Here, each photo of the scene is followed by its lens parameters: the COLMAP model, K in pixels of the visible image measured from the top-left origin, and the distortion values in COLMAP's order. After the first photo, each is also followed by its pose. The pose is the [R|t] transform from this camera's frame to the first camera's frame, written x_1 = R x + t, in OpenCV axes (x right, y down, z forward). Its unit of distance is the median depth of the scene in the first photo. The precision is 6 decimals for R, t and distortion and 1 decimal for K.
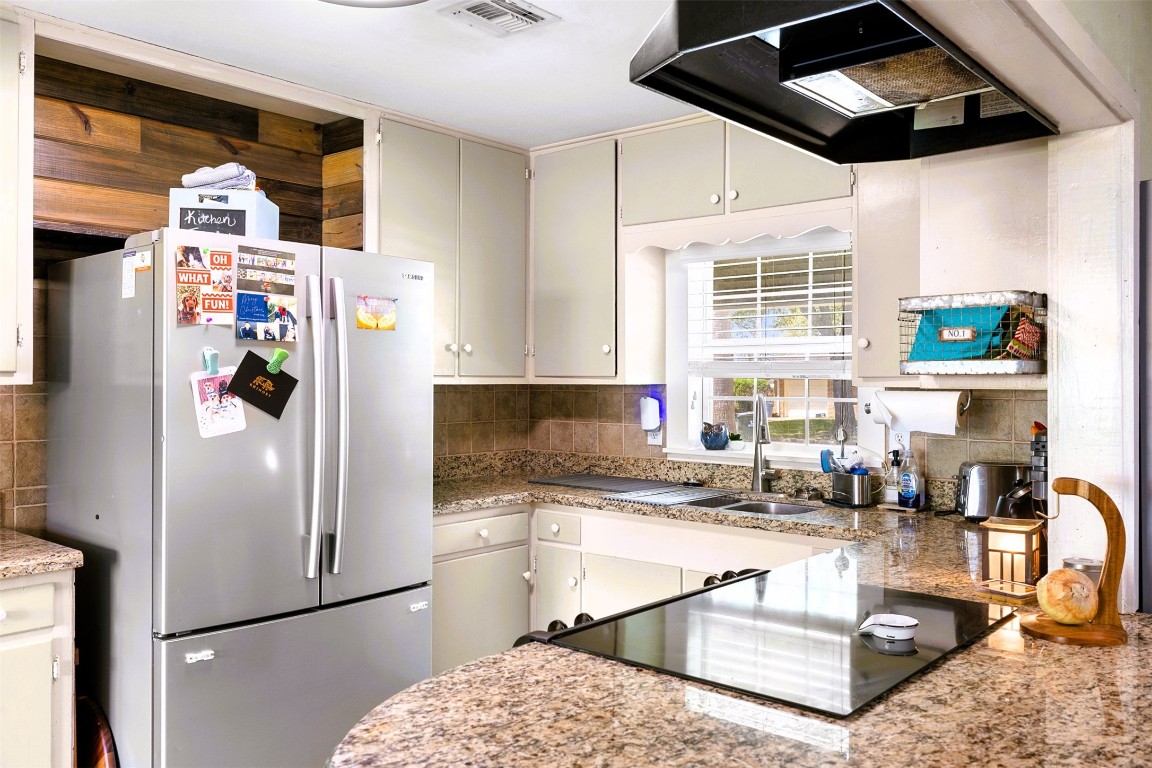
lens RADIAL K [[922.1, 0, 571.4], [0, 922.1, 381.5], [0, 0, 1]] dist [0.013647, 0.001107]
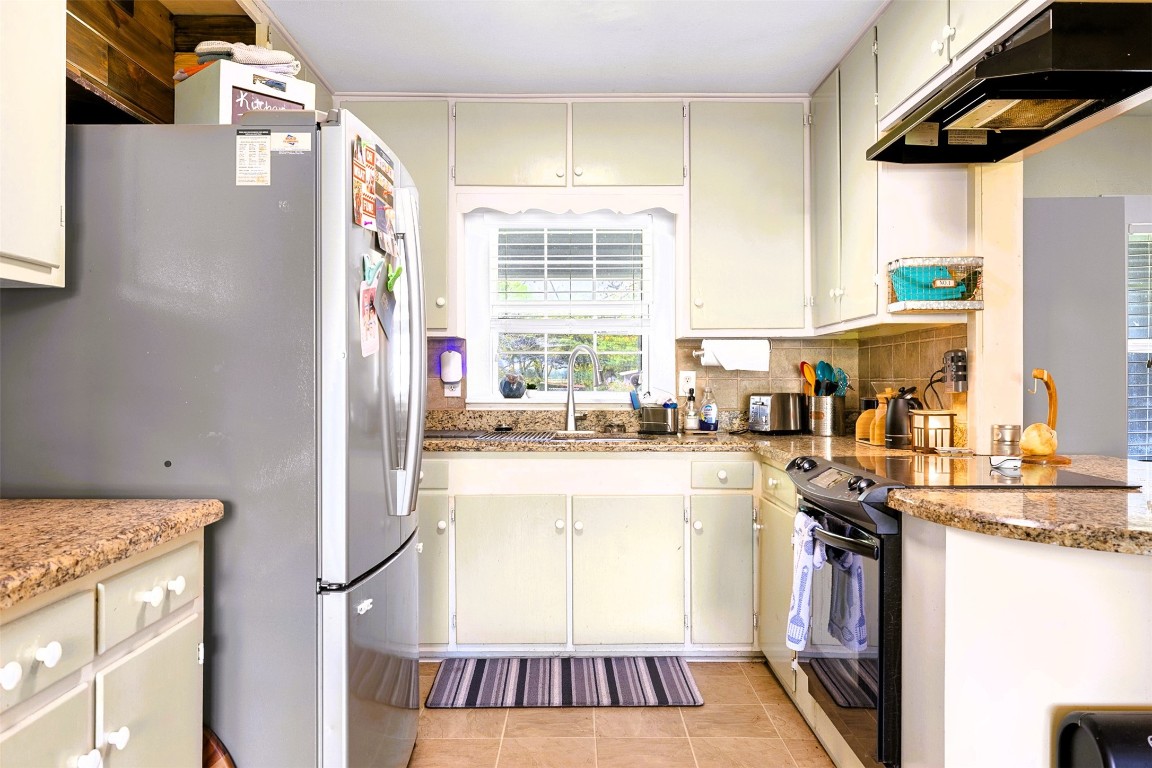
lens RADIAL K [[922.1, 0, 537.4], [0, 922.1, 380.1], [0, 0, 1]] dist [0.013647, 0.001107]
pose [[0.751391, -0.000370, 0.659858, -0.596095], [0.003685, 0.999987, -0.003635, 0.060545], [-0.659847, 0.005162, 0.751382, 0.162618]]
